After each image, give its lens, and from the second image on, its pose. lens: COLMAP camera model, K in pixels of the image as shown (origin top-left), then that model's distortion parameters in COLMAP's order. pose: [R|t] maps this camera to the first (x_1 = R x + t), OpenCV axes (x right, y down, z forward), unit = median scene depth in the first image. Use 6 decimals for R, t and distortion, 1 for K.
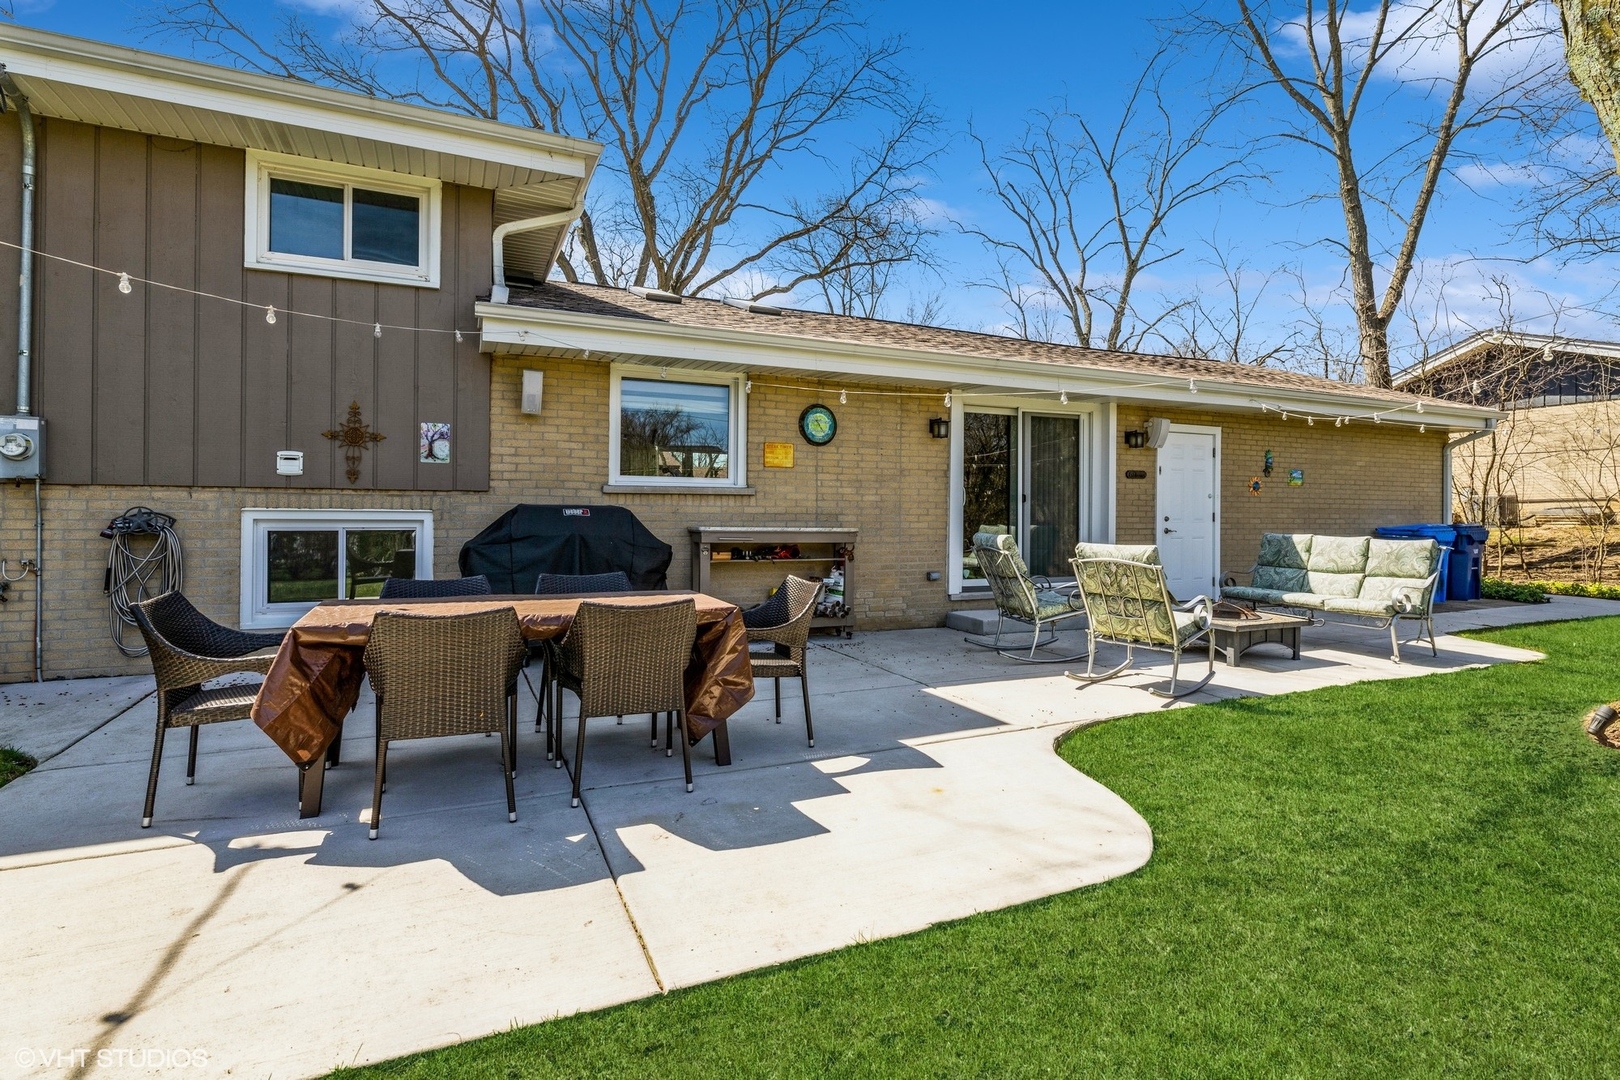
lens RADIAL K [[785.9, 0, 811.5], [0, 785.9, 522.2], [0, 0, 1]] dist [-0.001387, 0.000662]
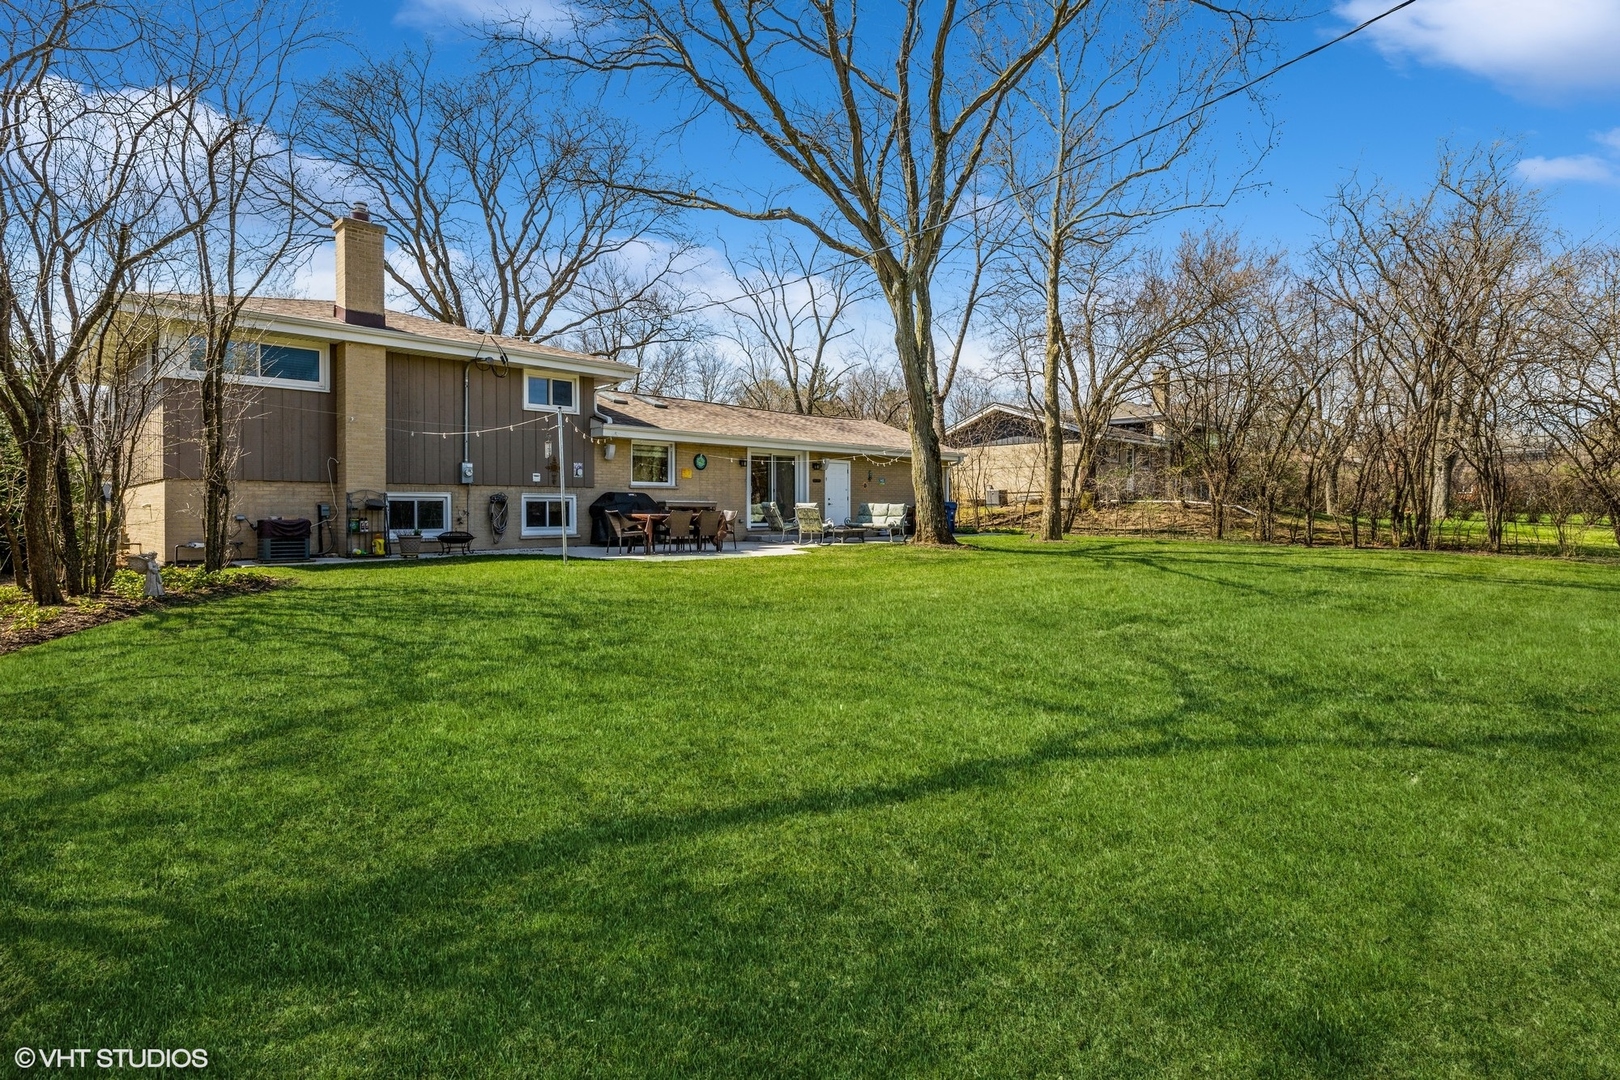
lens RADIAL K [[785.9, 0, 811.5], [0, 785.9, 522.2], [0, 0, 1]] dist [-0.001387, 0.000662]
pose [[0.936581, -0.013878, 0.350177, -0.550963], [0.011721, 0.999897, 0.008279, 0.057231], [-0.350256, -0.003650, 0.936647, -1.537275]]
